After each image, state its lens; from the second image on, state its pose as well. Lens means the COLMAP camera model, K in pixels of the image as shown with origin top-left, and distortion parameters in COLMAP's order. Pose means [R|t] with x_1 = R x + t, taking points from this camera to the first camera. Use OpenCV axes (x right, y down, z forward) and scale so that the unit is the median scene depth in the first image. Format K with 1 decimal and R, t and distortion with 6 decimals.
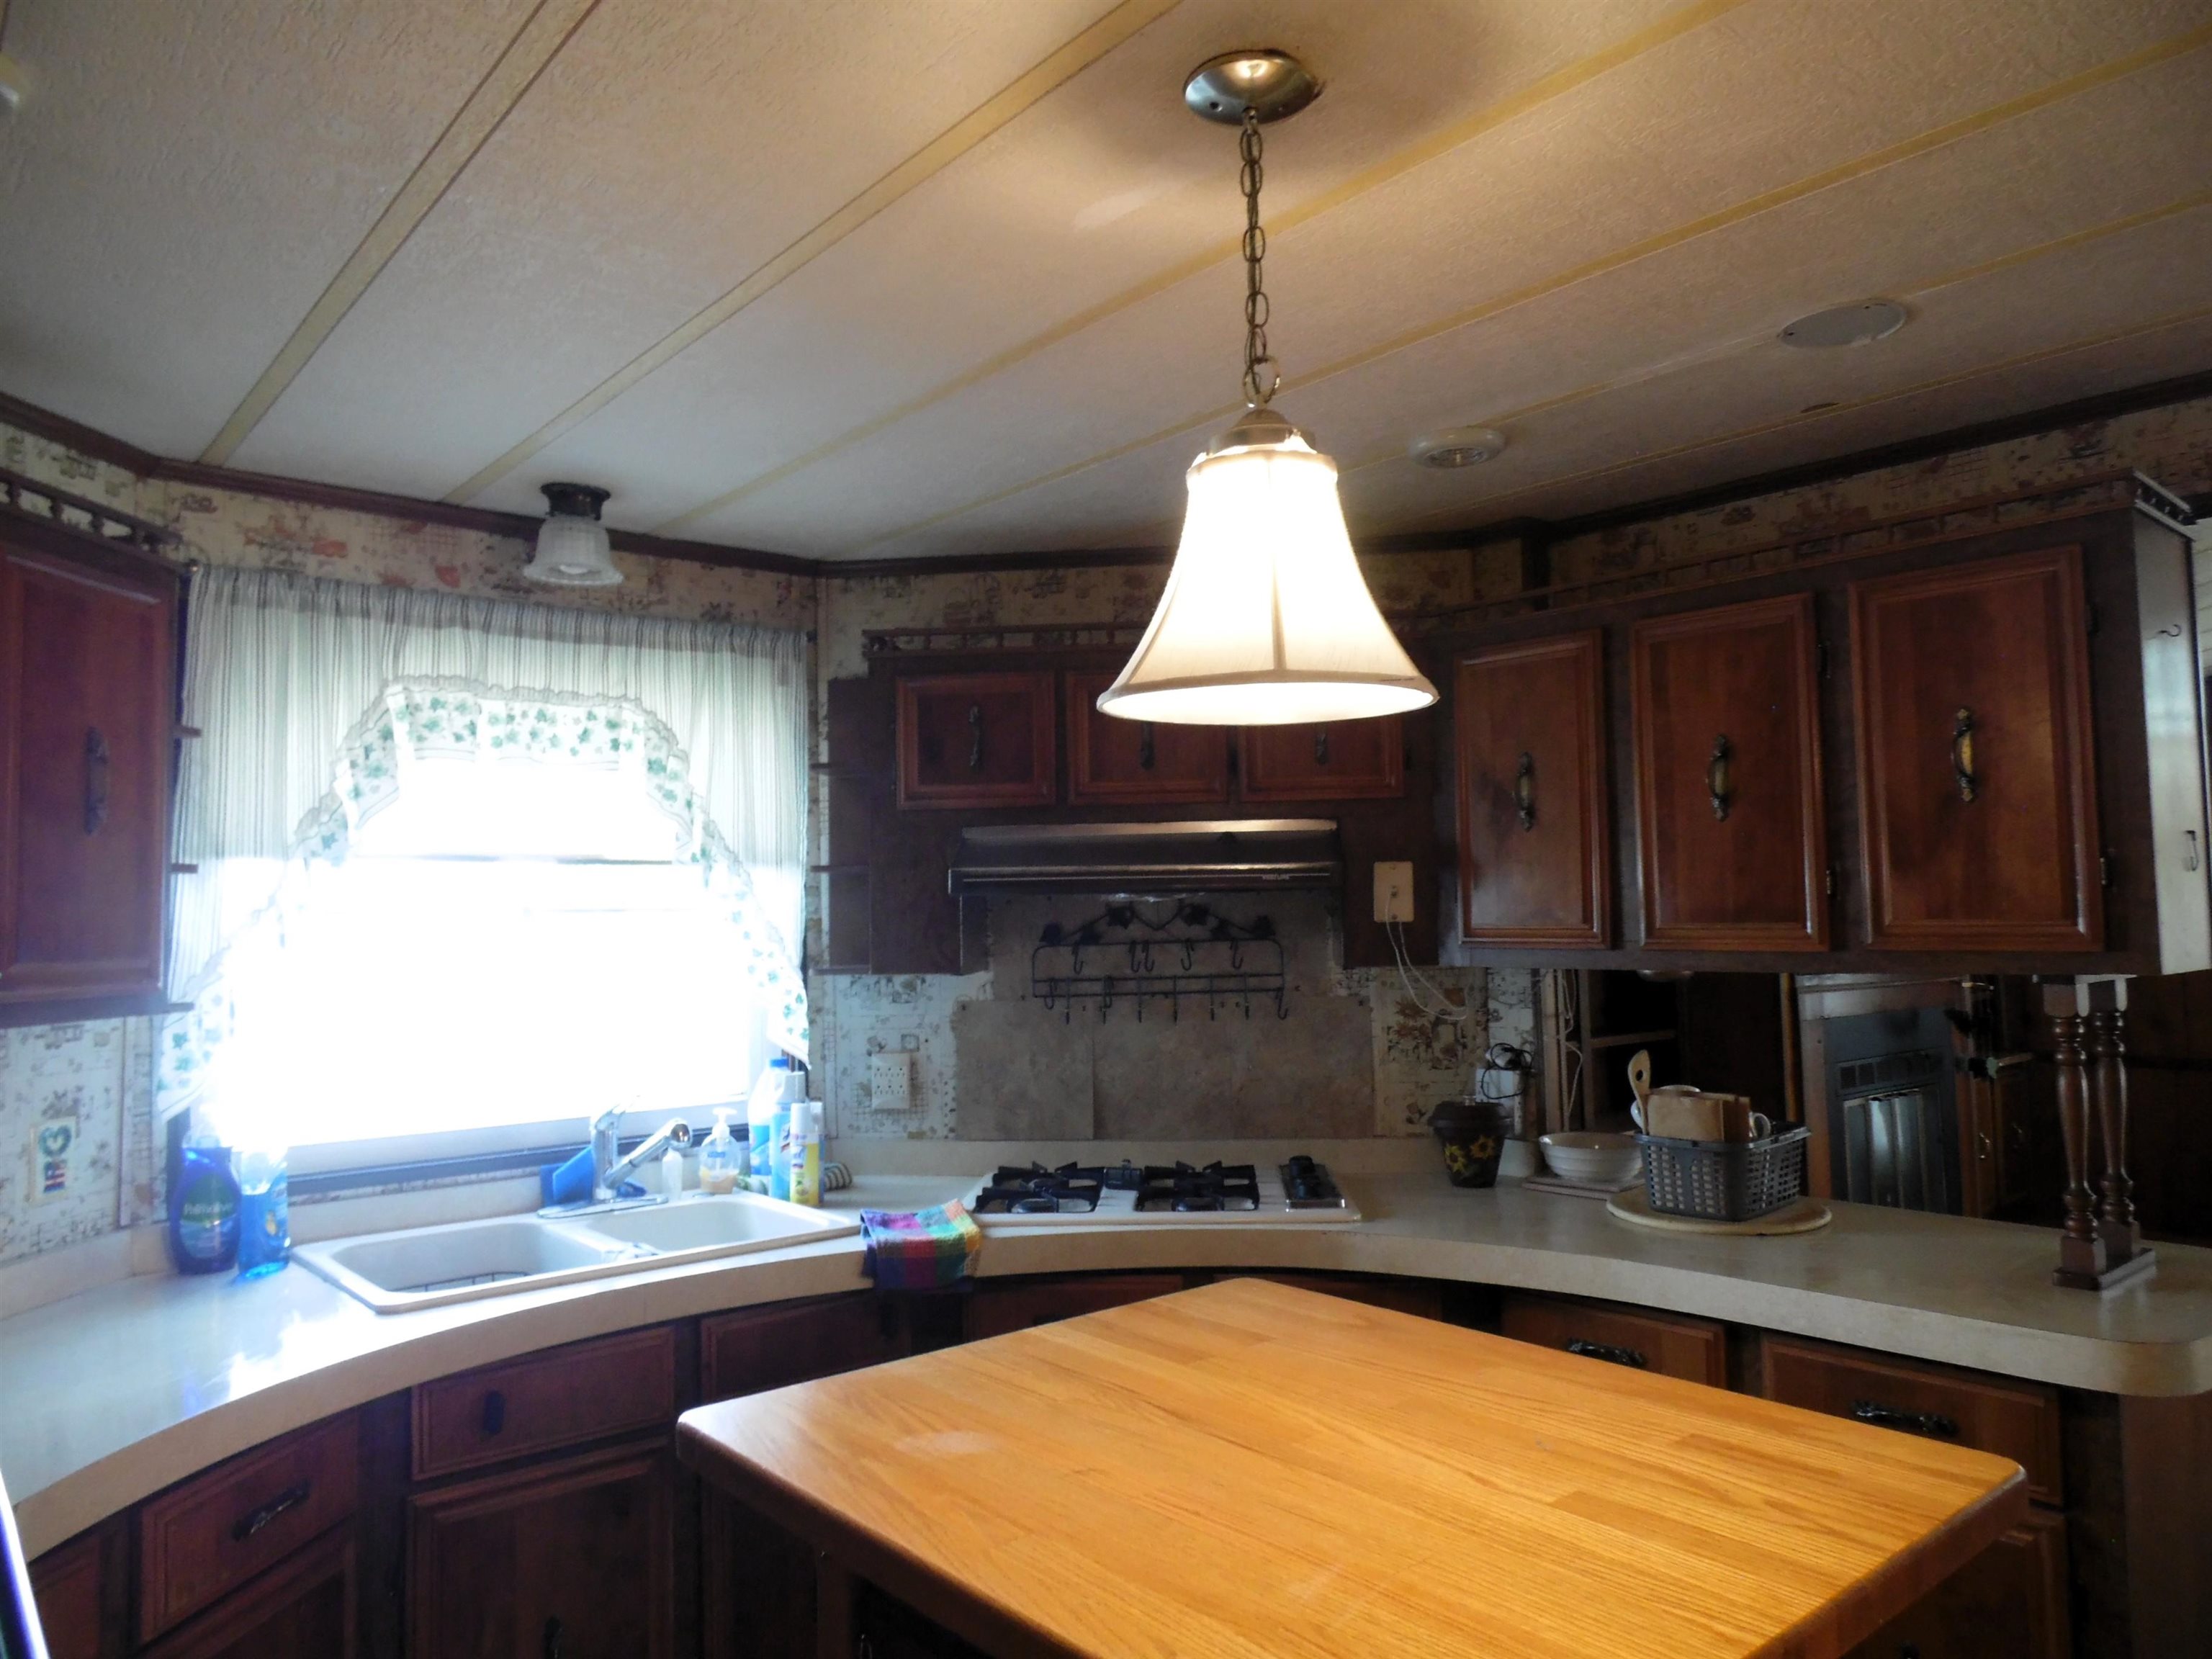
lens RADIAL K [[1505.3, 0, 1104.8], [0, 1505.3, 815.9], [0, 0, 1]] dist [-0.006335, -0.004158]
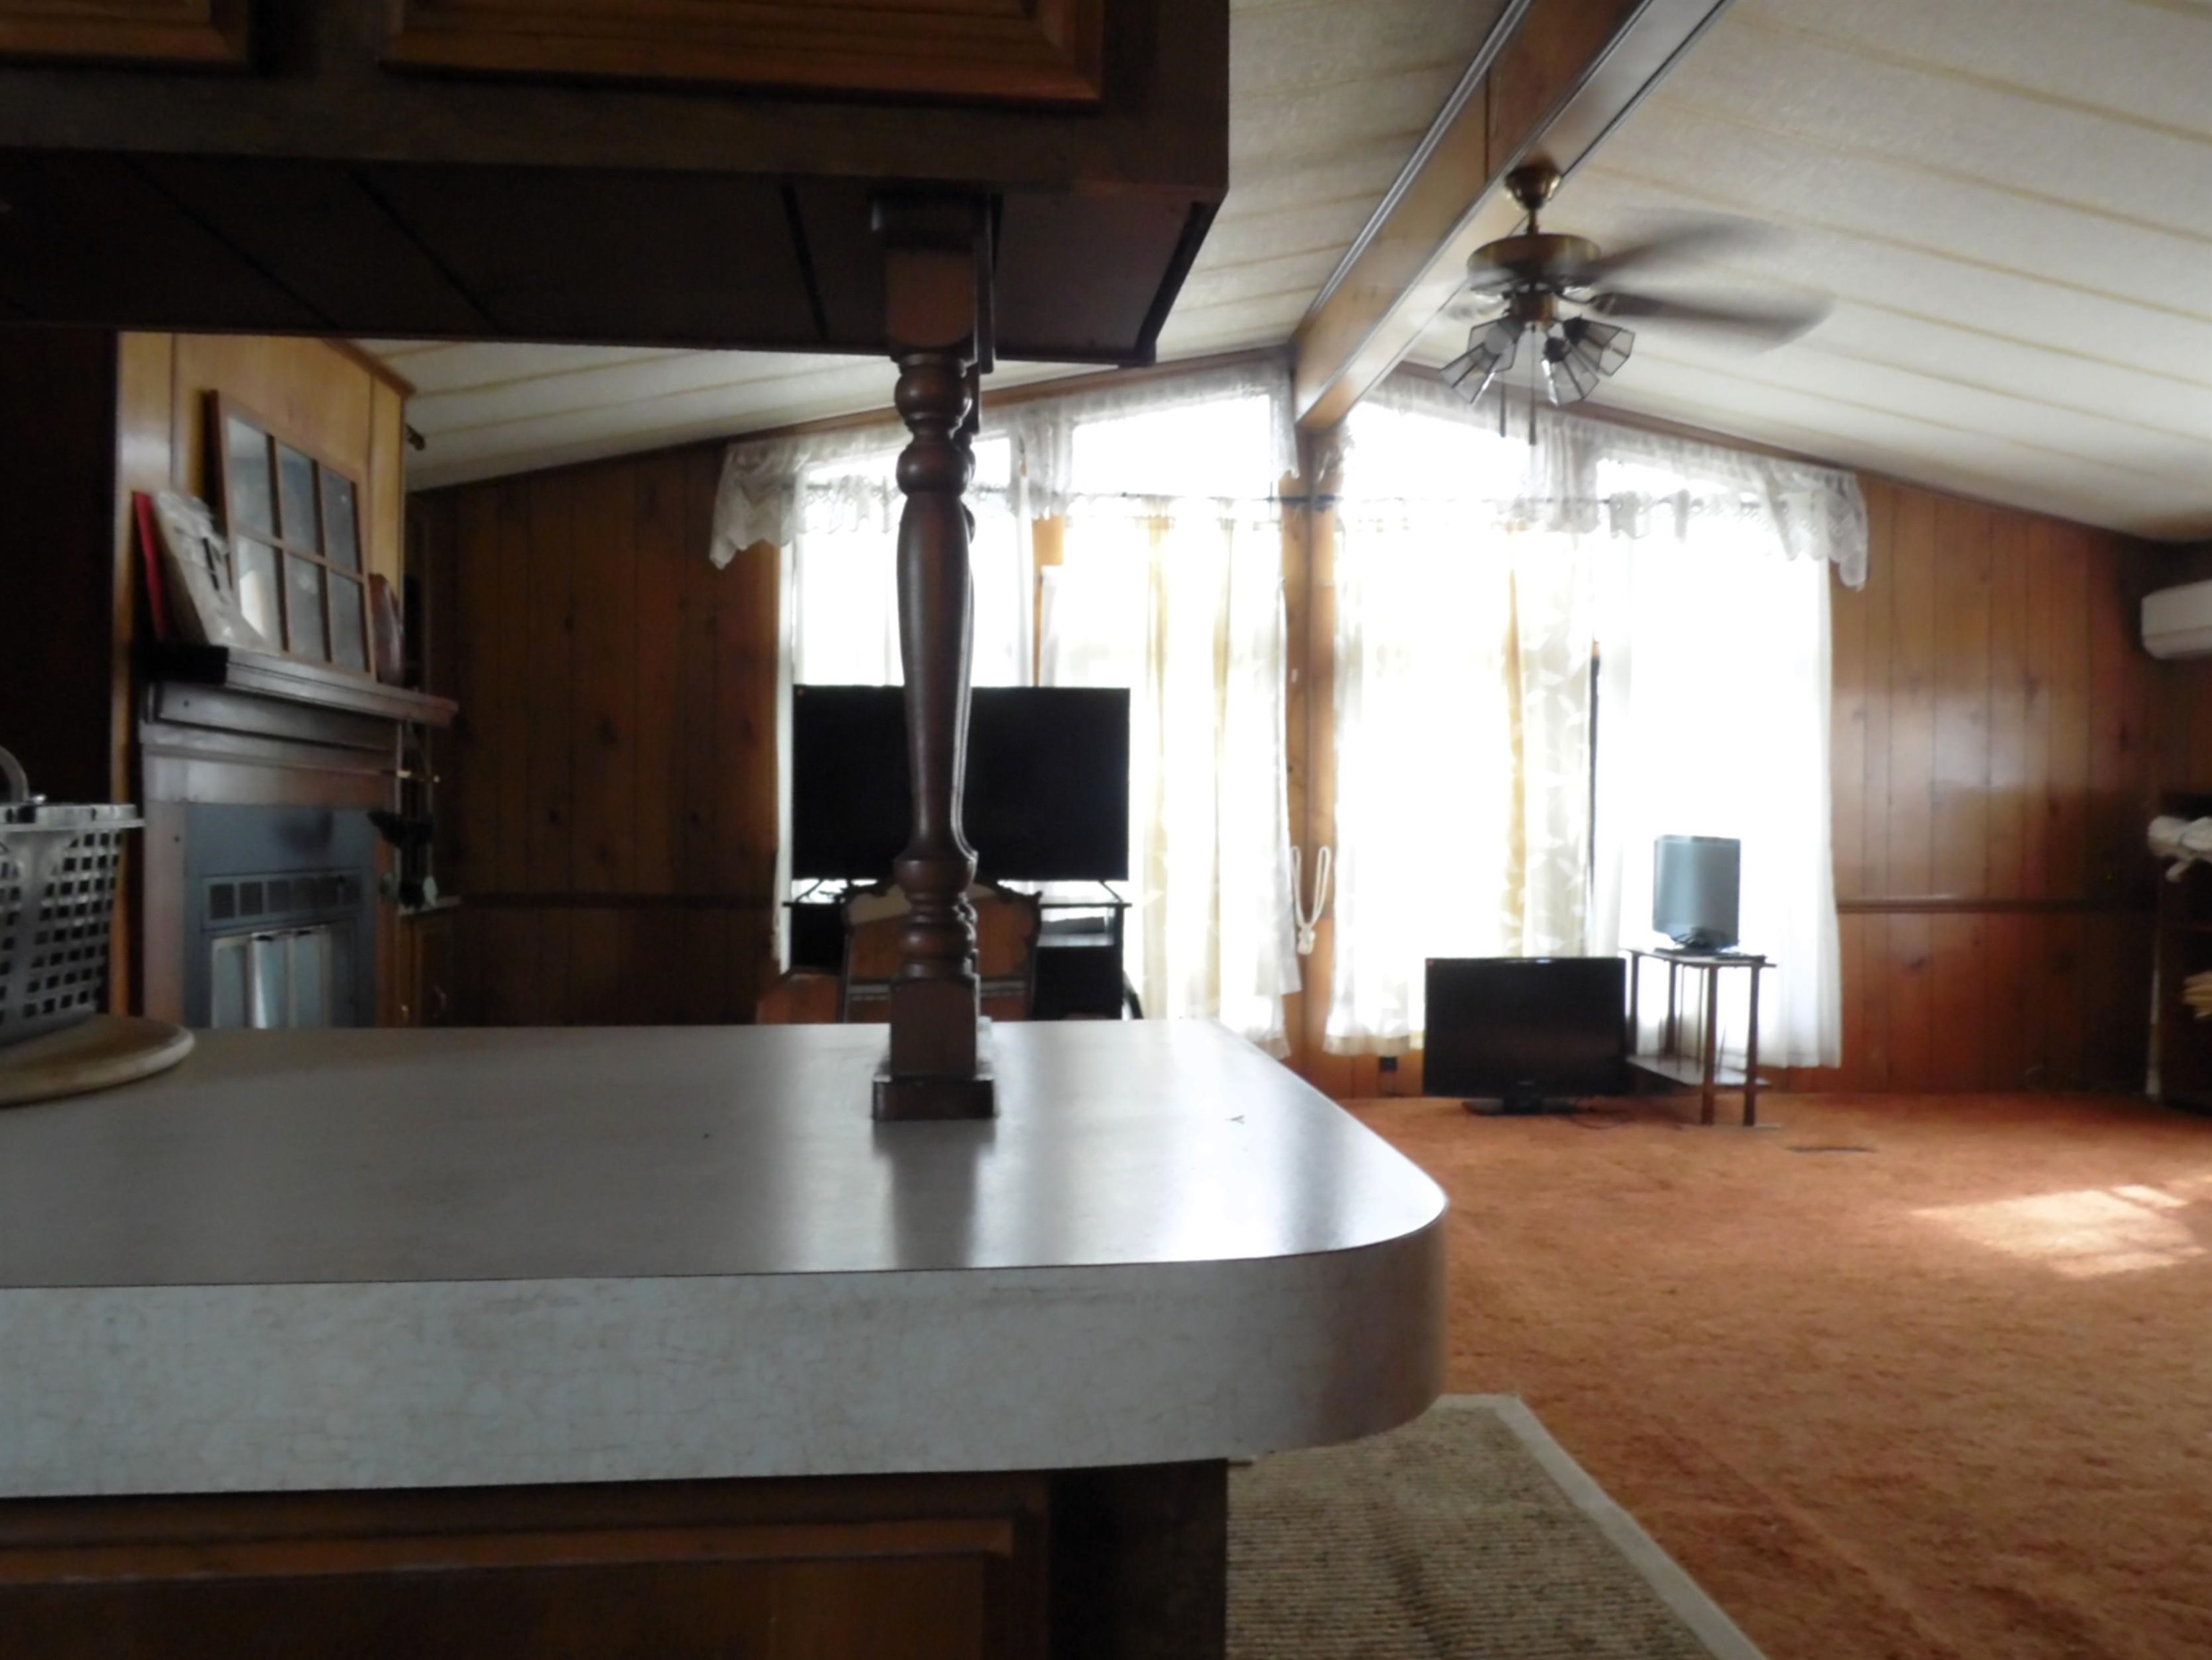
lens RADIAL K [[1628.1, 0, 1113.0], [0, 1628.1, 827.9], [0, 0, 1]] dist [-0.010814, -0.003653]
pose [[0.569944, 0.018453, 0.821476, 0.153874], [-0.070039, 0.997200, 0.026194, 0.100278], [-0.818693, -0.072464, 0.569641, 0.319619]]
